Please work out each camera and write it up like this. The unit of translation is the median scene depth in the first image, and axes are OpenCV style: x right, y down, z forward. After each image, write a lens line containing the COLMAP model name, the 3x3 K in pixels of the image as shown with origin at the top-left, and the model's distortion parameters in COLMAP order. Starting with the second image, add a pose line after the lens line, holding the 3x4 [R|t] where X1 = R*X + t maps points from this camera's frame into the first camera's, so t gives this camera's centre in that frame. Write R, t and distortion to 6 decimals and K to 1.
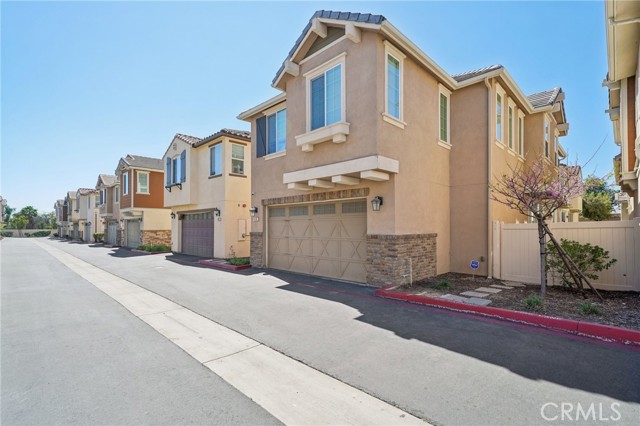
lens RADIAL K [[299.5, 0, 321.0], [0, 299.5, 225.9], [0, 0, 1]] dist [0.019722, 0.000285]
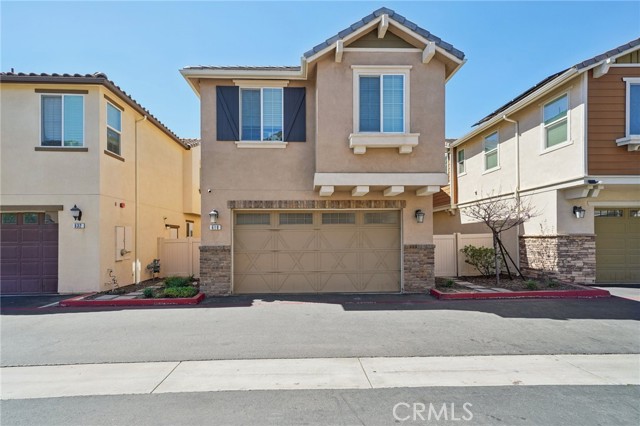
lens RADIAL K [[299.5, 0, 317.3], [0, 299.5, 237.6], [0, 0, 1]] dist [0.019722, 0.000285]
pose [[0.686705, -0.002173, 0.726933, -0.713539], [0.001943, 0.999997, 0.001153, 0.001461], [-0.726934, 0.000621, 0.686707, 0.429600]]
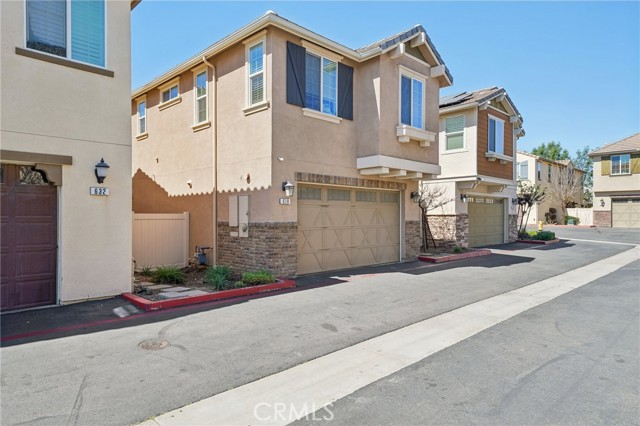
lens RADIAL K [[402.5, 0, 323.1], [0, 402.5, 217.9], [0, 0, 1]] dist [0.053585, -0.001891]
pose [[0.005288, -0.000175, 0.999986, -1.327696], [-0.002006, 0.999998, 0.000186, 0.014653], [-0.999984, -0.002007, 0.005288, 1.157040]]
